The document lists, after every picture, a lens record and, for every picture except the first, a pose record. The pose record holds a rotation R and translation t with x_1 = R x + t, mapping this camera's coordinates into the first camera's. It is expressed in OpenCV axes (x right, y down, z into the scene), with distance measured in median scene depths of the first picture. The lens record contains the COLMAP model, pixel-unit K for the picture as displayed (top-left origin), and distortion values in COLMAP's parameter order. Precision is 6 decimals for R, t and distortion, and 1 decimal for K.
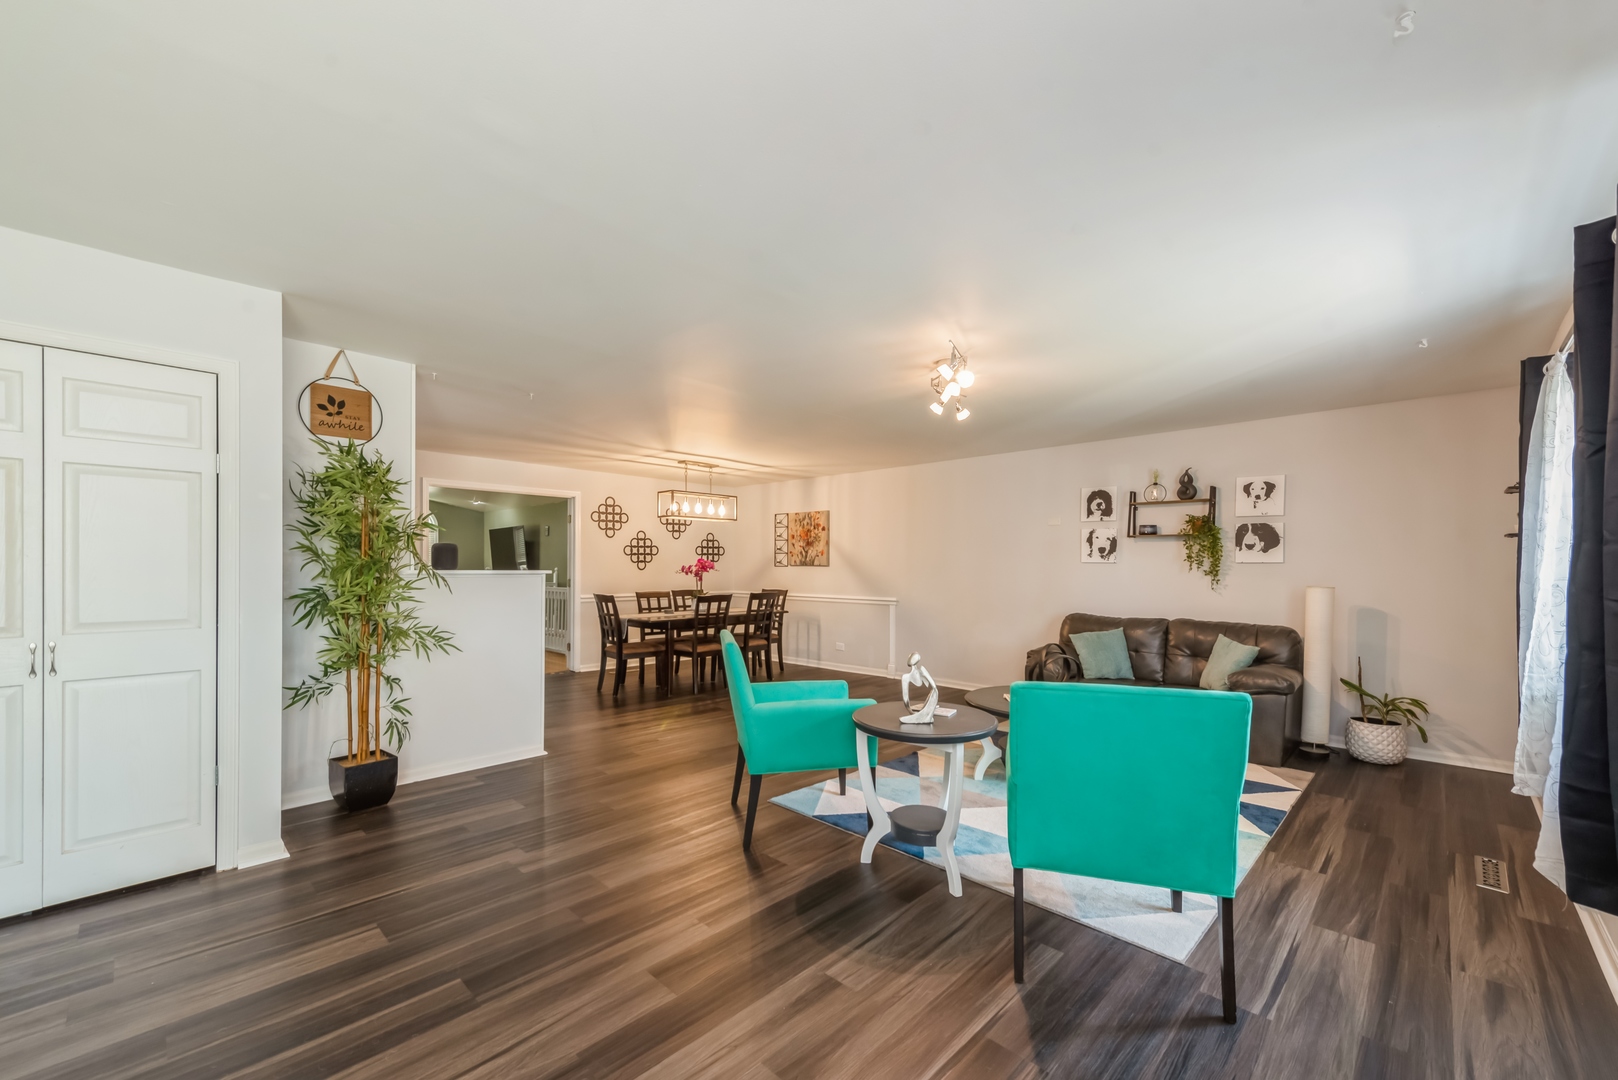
lens RADIAL K [[643.8, 0, 808.5], [0, 643.8, 571.0], [0, 0, 1]] dist [0.000045, -0.000010]
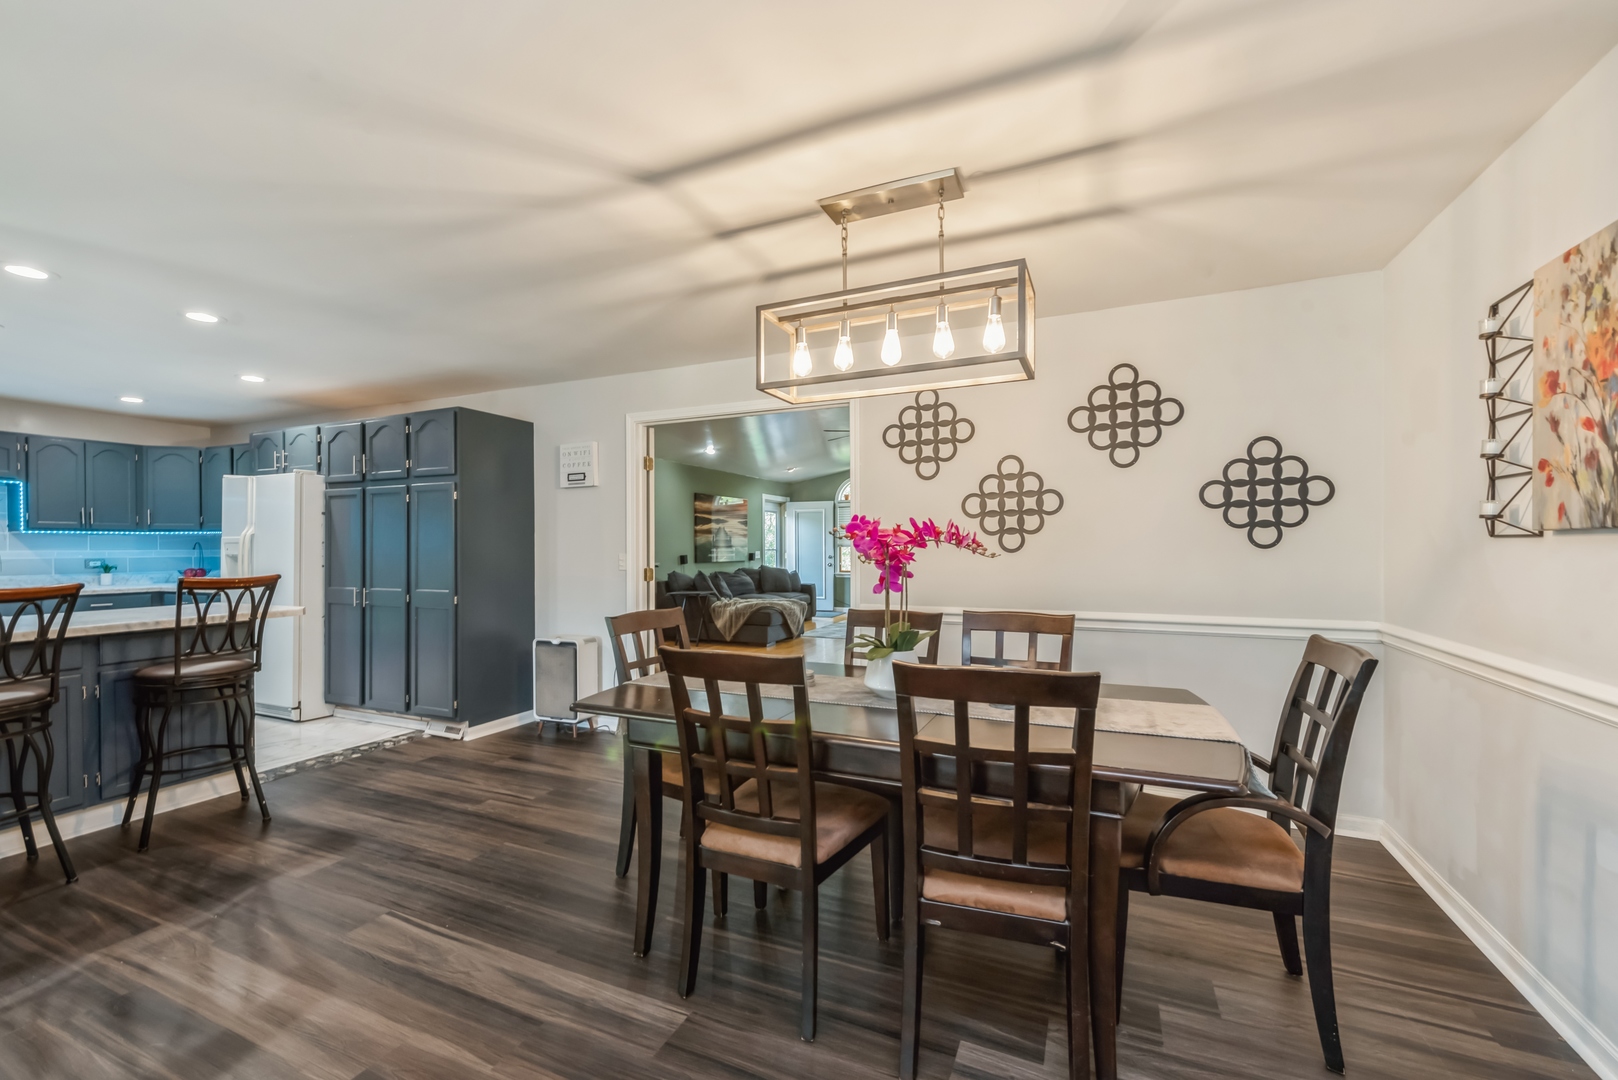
lens RADIAL K [[665.6, 0, 808.2], [0, 665.6, 544.9], [0, 0, 1]] dist [0.000848, 0.000036]
pose [[0.342885, -0.007962, -0.939344, 0.091404], [0.000992, 0.999967, -0.008114, -0.003071], [0.939377, 0.001850, 0.342882, 0.755617]]
